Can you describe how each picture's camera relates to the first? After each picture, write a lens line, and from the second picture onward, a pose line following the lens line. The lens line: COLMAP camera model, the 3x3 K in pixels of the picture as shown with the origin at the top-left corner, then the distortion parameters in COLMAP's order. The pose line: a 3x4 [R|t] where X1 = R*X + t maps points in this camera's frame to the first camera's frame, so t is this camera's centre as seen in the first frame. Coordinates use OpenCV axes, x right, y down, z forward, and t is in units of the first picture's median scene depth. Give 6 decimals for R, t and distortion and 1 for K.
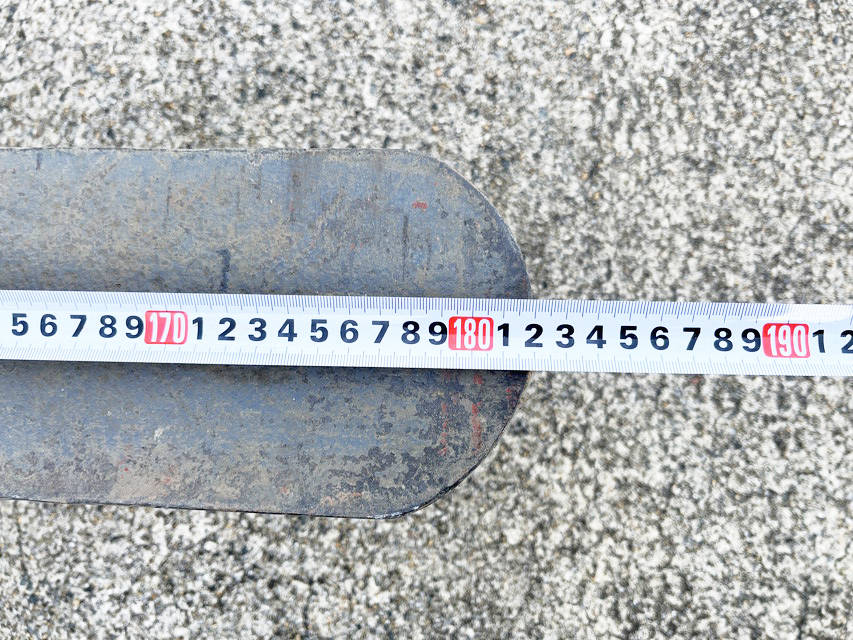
lens RADIAL K [[644.2, 0, 382.1], [0, 644.2, 322.4], [0, 0, 1]] dist [0.073357, -0.100706]
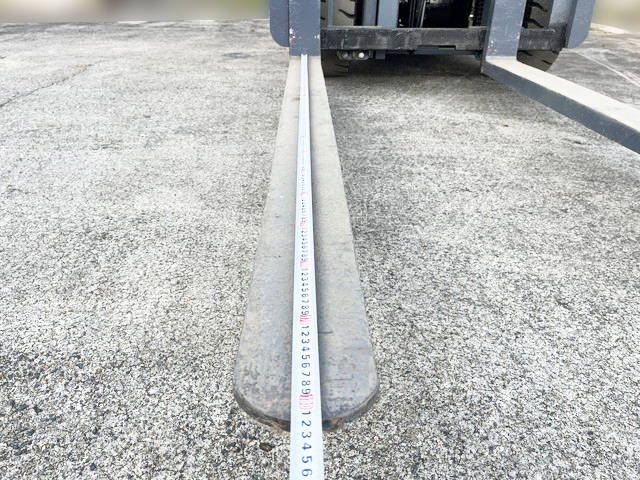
lens RADIAL K [[483.3, 0, 319.9], [0, 483.3, 243.5], [0, 0, 1]] dist [0.073357, -0.100706]
pose [[0.059060, 0.555478, -0.829431, 0.694648], [-0.994824, 0.101570, -0.002814, -0.049438], [0.082682, 0.825304, 0.558602, -0.265493]]
